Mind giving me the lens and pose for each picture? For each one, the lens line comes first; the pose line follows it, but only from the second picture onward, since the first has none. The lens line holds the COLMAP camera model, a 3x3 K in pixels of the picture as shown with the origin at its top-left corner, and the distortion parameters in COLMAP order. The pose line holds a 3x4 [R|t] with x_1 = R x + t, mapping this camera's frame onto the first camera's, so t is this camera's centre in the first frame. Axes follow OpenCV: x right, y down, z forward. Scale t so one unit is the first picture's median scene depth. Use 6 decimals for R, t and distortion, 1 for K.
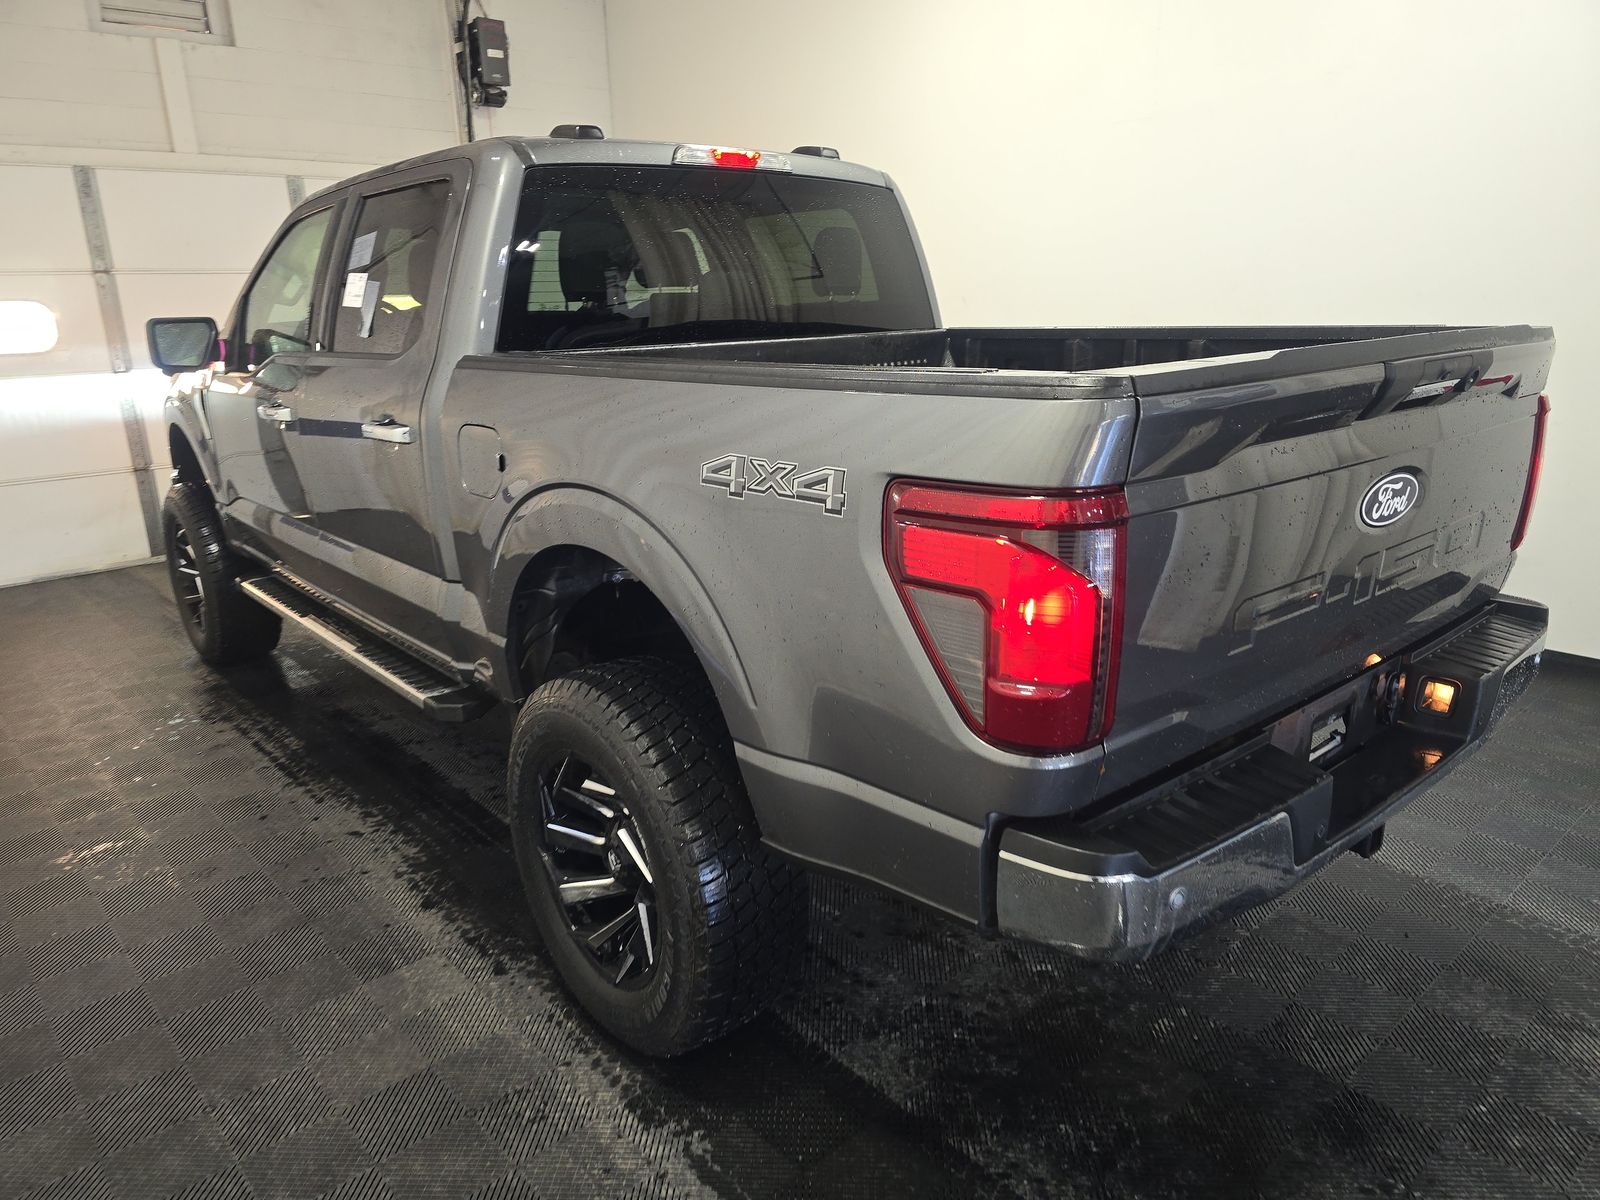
lens RADIAL K [[1066.2, 0, 800.0], [0, 1066.2, 600.0], [0, 0, 1]] dist [0.059787, -0.056012]
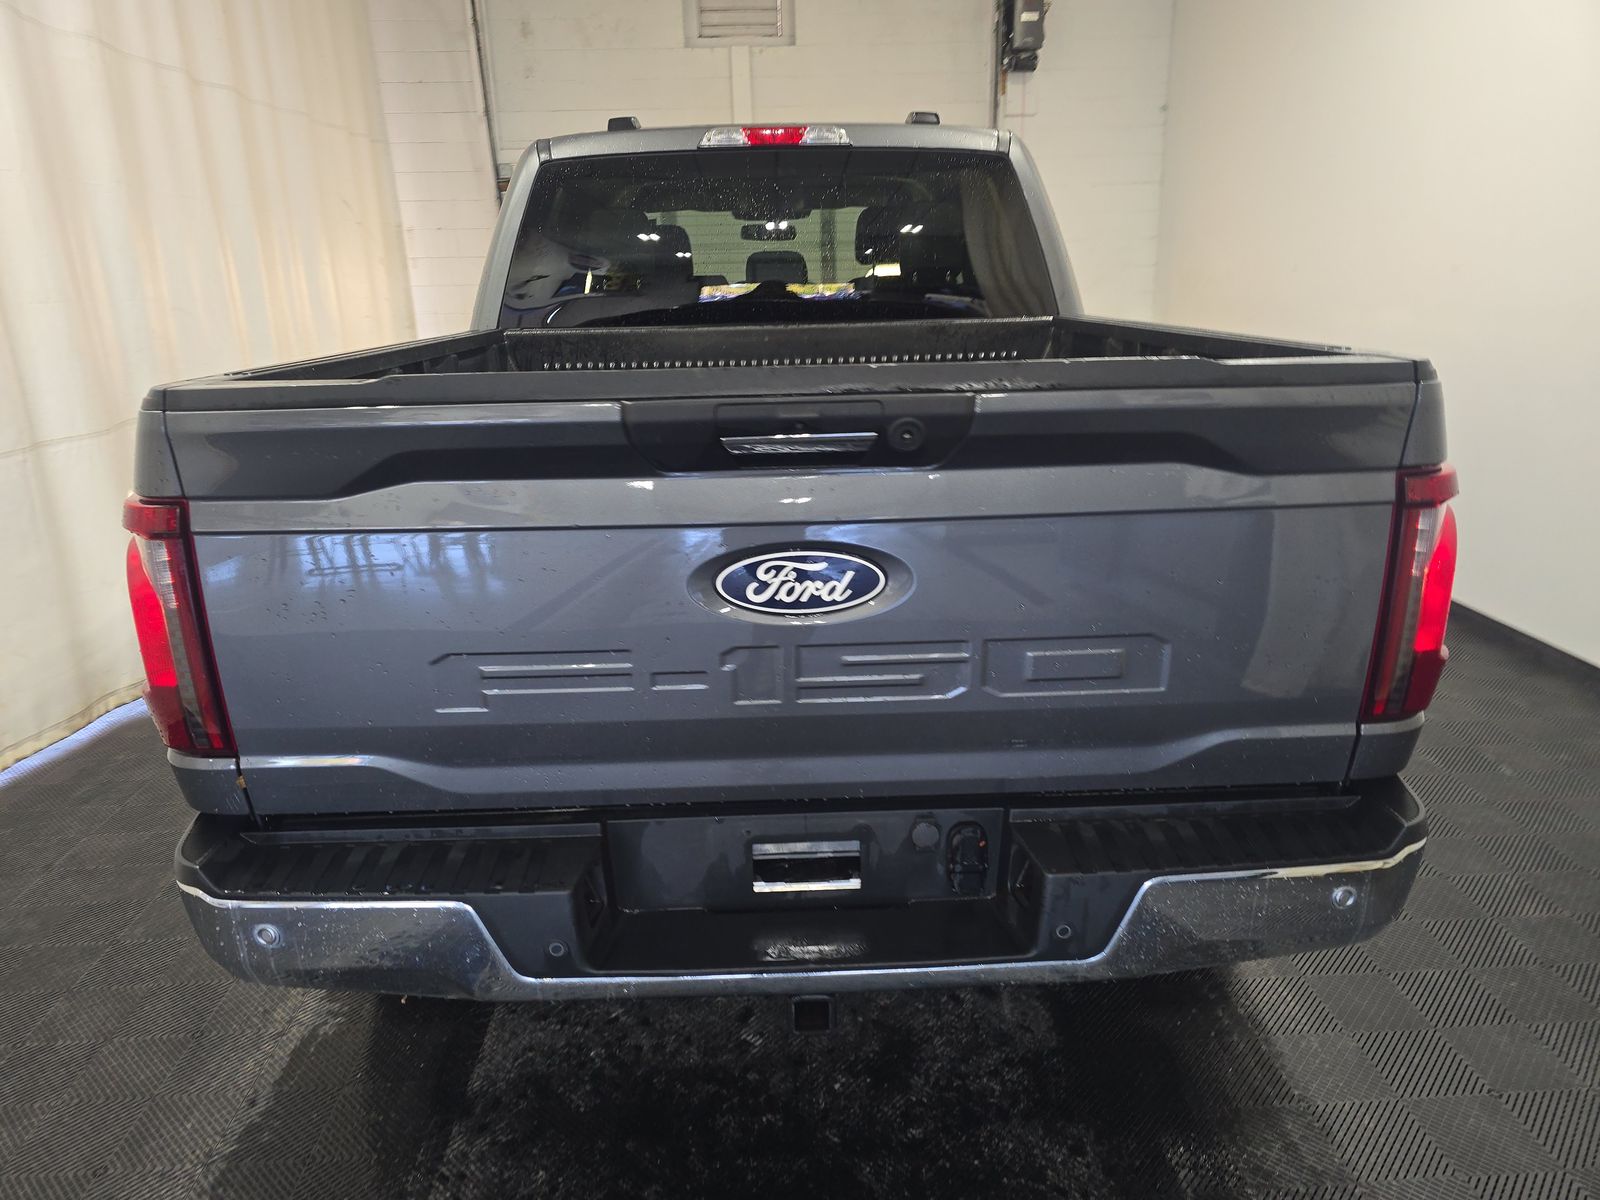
lens RADIAL K [[1066.2, 0, 800.0], [0, 1066.2, 600.0], [0, 0, 1]] dist [0.059787, -0.056012]
pose [[0.779599, 0.190106, -0.596729, 0.290752], [-0.169210, 0.981318, 0.091564, -0.043669], [0.602987, 0.029589, 0.797202, 0.118661]]
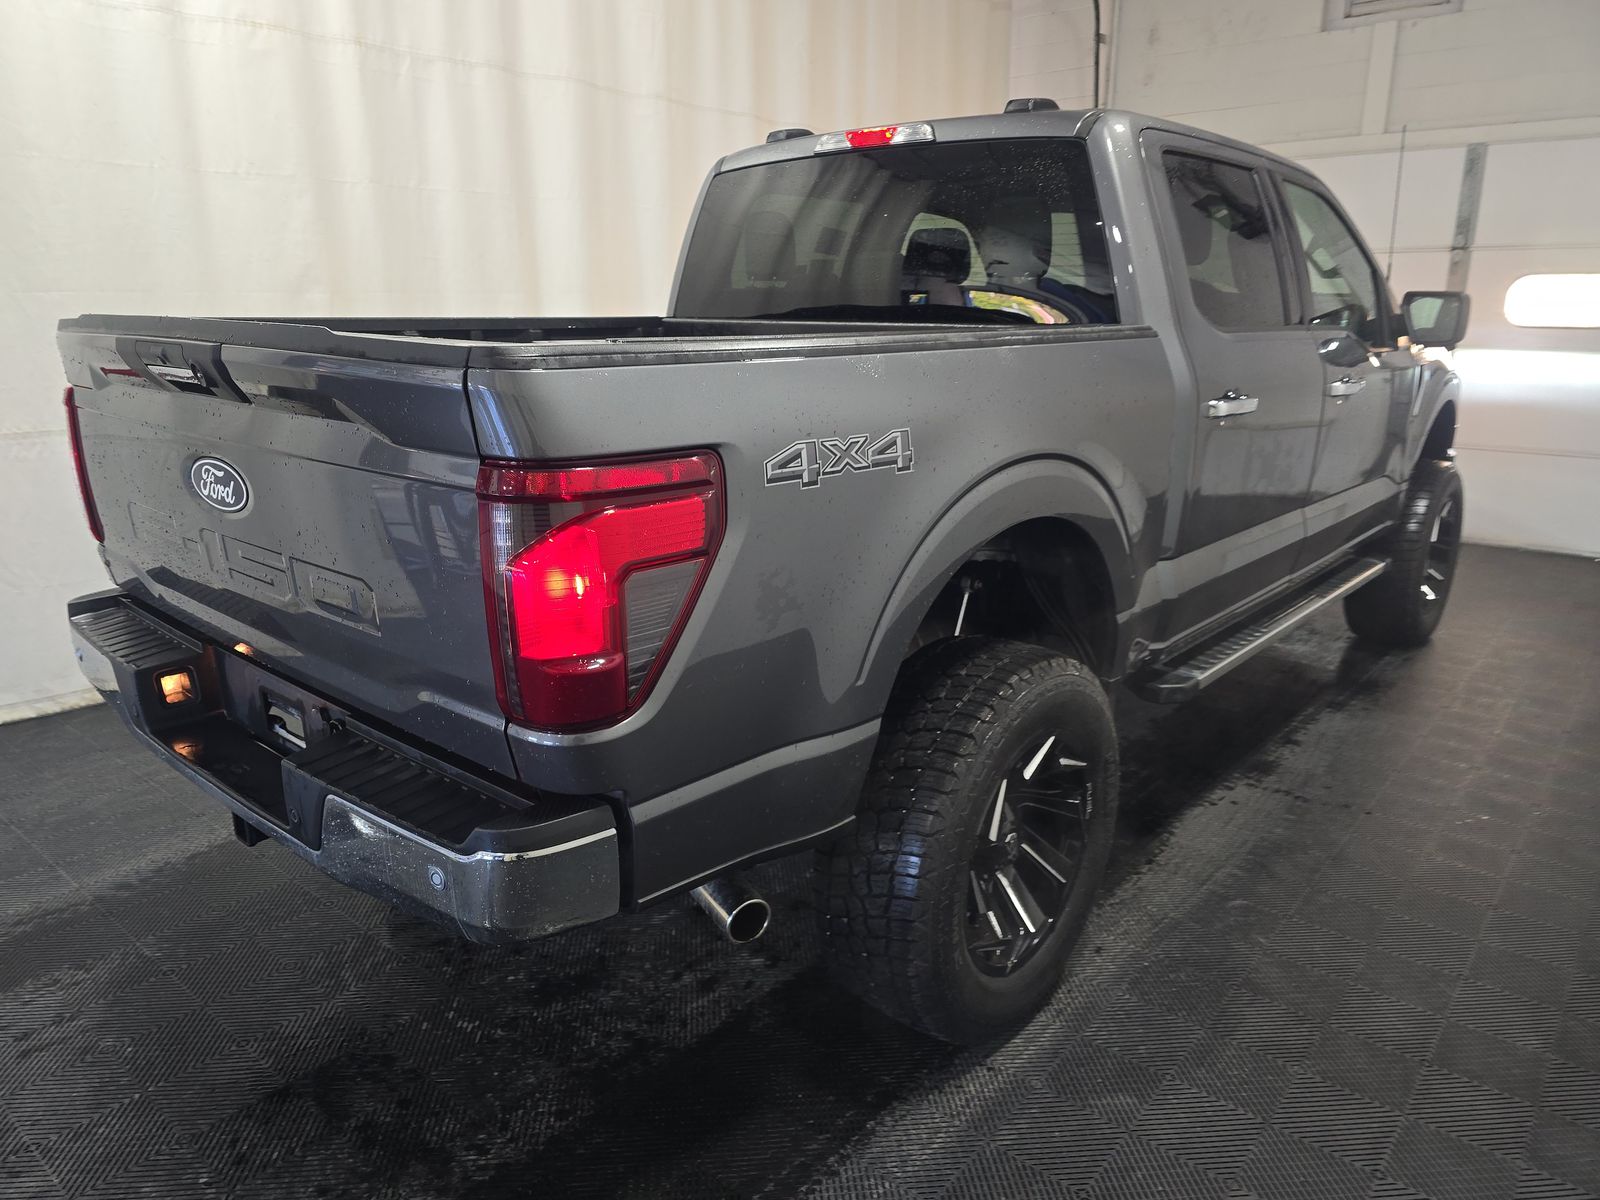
lens RADIAL K [[1069.9, 0, 805.3], [0, 1069.9, 589.8], [0, 0, 1]] dist [0.059690, -0.057674]
pose [[0.144816, 0.285727, -0.947306, 0.468378], [-0.275202, 0.931253, 0.238814, -0.114426], [0.950417, 0.226117, 0.213493, 0.387187]]
